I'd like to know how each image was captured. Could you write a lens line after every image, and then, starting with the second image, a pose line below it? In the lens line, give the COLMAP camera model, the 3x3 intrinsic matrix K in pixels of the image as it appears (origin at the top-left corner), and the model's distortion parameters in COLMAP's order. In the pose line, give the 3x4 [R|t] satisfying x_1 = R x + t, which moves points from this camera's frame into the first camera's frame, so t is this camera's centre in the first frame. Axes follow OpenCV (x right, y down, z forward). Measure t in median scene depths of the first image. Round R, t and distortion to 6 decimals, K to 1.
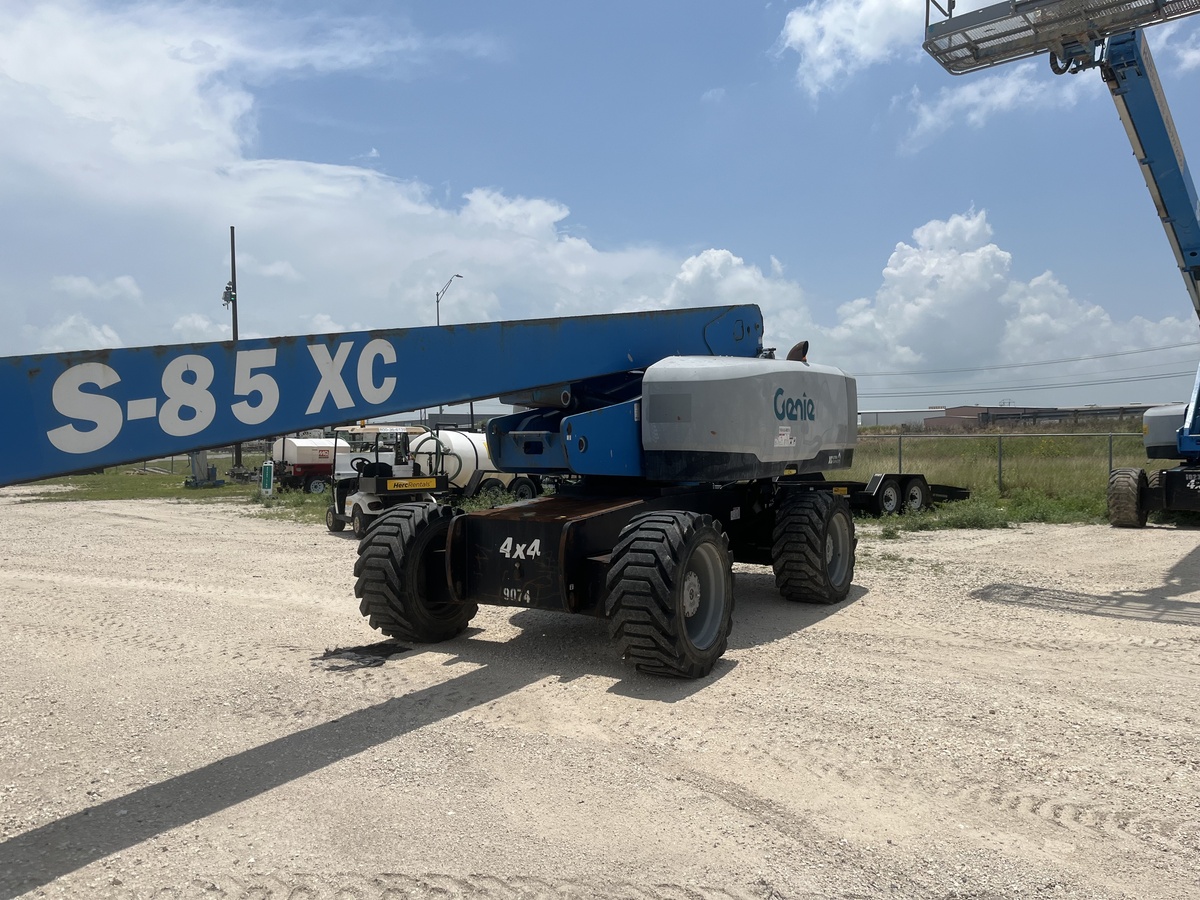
lens RADIAL K [[905.6, 0, 600.2], [0, 905.6, 455.4], [0, 0, 1]] dist [0.037498, -0.007930]
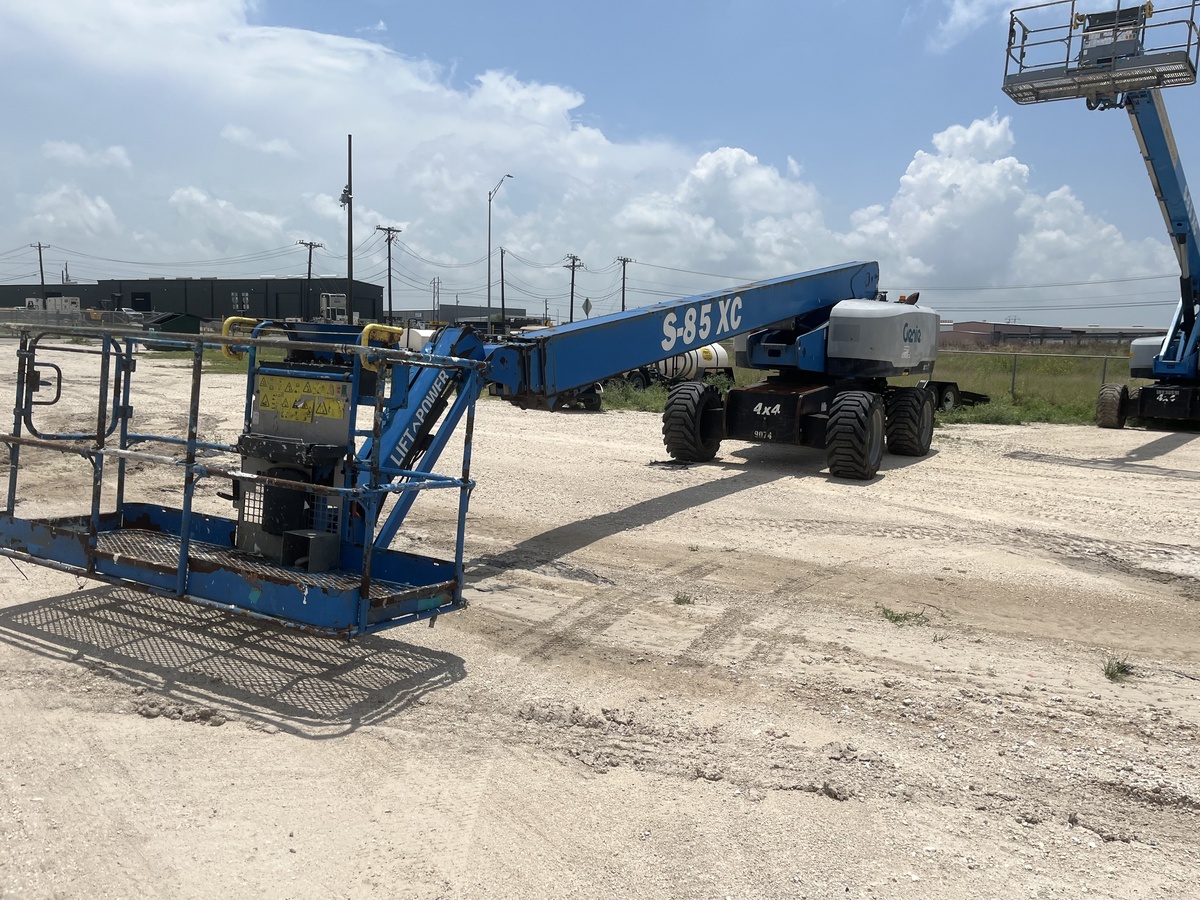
lens RADIAL K [[903.6, 0, 610.1], [0, 903.6, 447.0], [0, 0, 1]] dist [0.025658, -0.001940]
pose [[0.998933, 0.044401, 0.012671, -0.327813], [-0.045470, 0.993672, 0.102703, 0.005452], [-0.008031, -0.103170, 0.994631, -0.621804]]
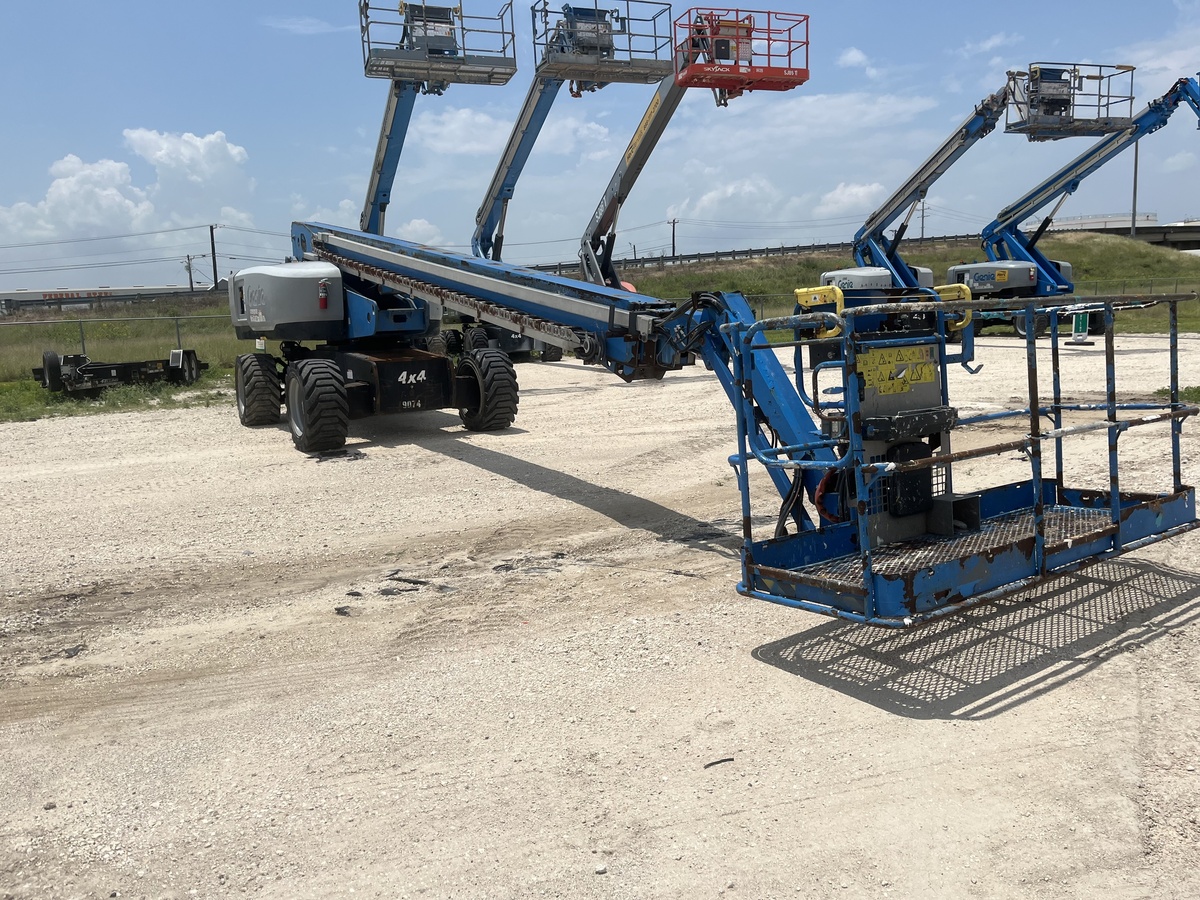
lens RADIAL K [[903.6, 0, 610.1], [0, 903.6, 447.0], [0, 0, 1]] dist [0.025658, -0.001940]
pose [[0.432792, -0.147163, 0.889401, -1.159661], [0.044416, 0.988869, 0.142008, 0.004615], [-0.900399, -0.021956, 0.434511, -0.075930]]
